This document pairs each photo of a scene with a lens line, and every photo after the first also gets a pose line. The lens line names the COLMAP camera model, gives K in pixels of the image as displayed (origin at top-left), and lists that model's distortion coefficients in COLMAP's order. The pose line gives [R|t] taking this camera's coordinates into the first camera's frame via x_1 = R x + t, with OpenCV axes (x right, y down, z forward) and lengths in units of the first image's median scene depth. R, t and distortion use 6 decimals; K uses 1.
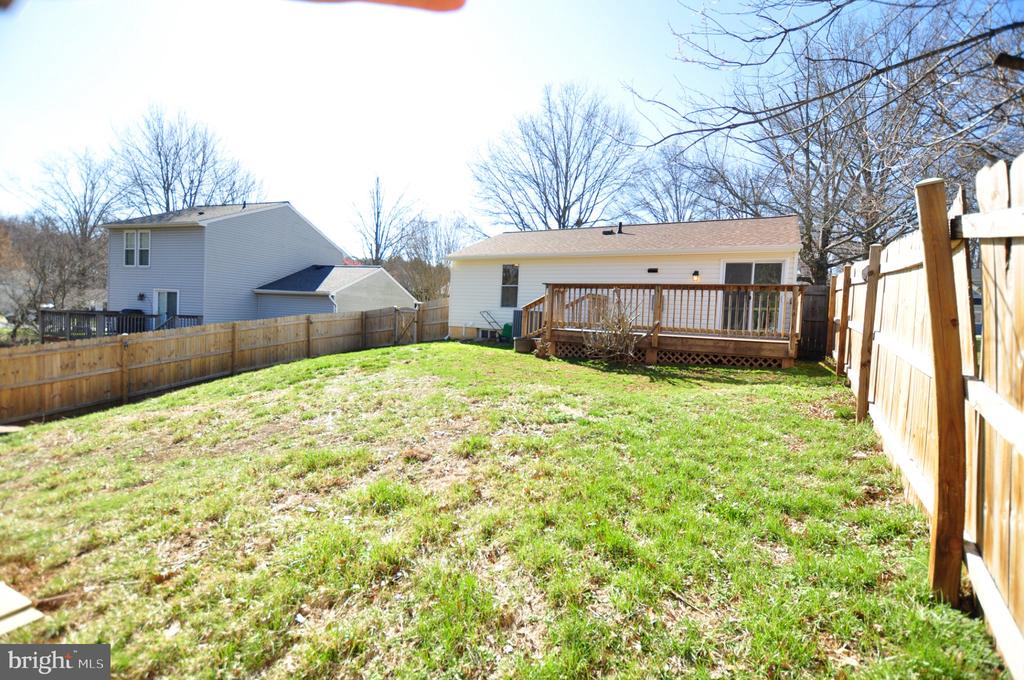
lens RADIAL K [[449.9, 0, 515.6], [0, 449.9, 338.4], [0, 0, 1]] dist [-0.028658, 0.003476]
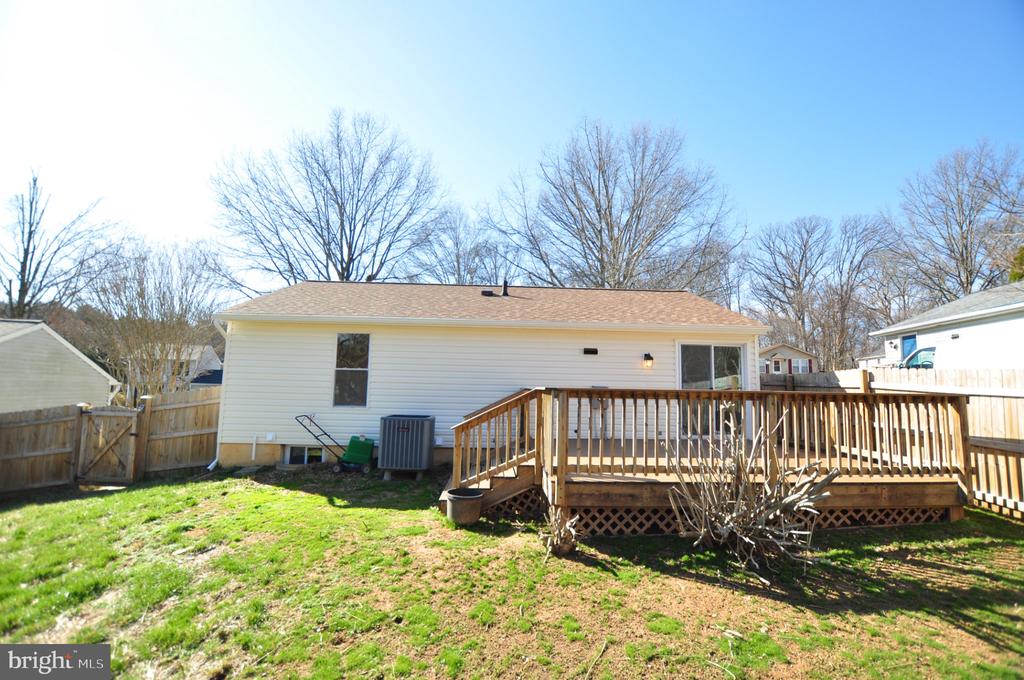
lens RADIAL K [[449.9, 0, 511.4], [0, 449.9, 333.6], [0, 0, 1]] dist [-0.028658, 0.003476]
pose [[0.847141, 0.033637, 0.530303, -0.121356], [0.044006, 0.990125, -0.133101, -0.061942], [-0.529543, 0.136091, 0.837295, 0.321707]]
